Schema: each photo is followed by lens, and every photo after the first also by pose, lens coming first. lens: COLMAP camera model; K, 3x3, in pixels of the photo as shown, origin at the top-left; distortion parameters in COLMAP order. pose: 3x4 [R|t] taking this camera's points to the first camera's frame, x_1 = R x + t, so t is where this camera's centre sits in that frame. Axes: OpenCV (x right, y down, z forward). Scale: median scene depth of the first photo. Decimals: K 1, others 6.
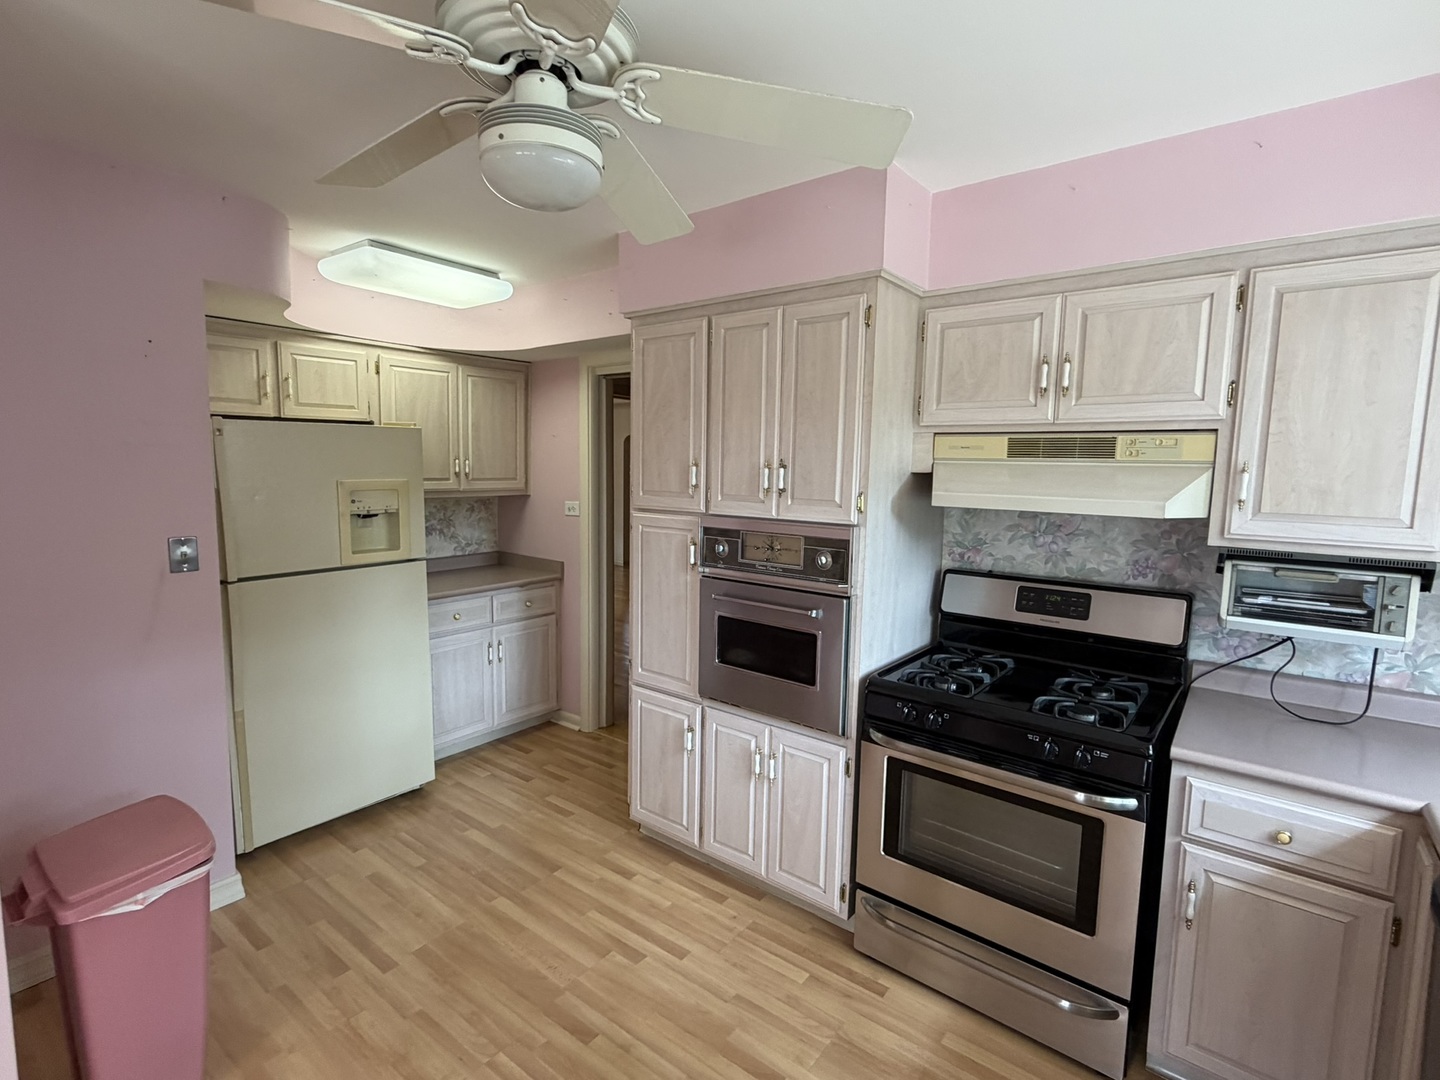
lens RADIAL K [[696.7, 0, 721.3], [0, 696.7, 540.3], [0, 0, 1]] dist [-0.001794, 0.000391]
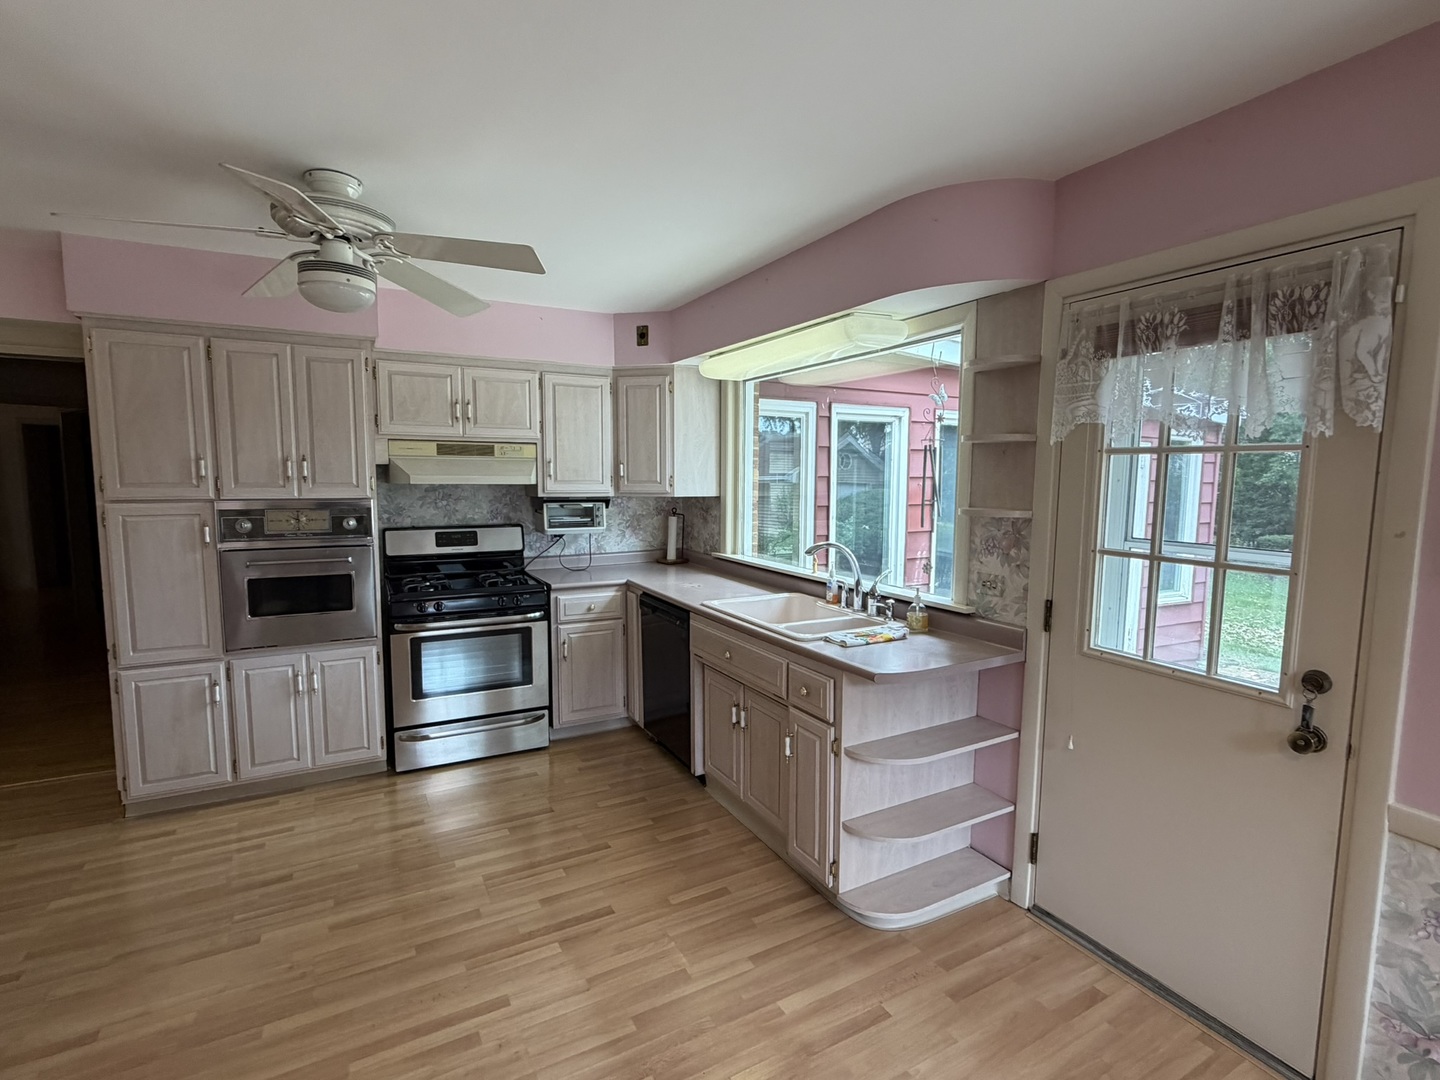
lens RADIAL K [[696.7, 0, 722.0], [0, 696.7, 541.5], [0, 0, 1]] dist [-0.001794, 0.000391]
pose [[0.398287, -0.105298, 0.911197, -0.892908], [0.100007, 0.992452, 0.070974, 0.041300], [-0.911793, 0.062858, 0.405812, -0.325127]]
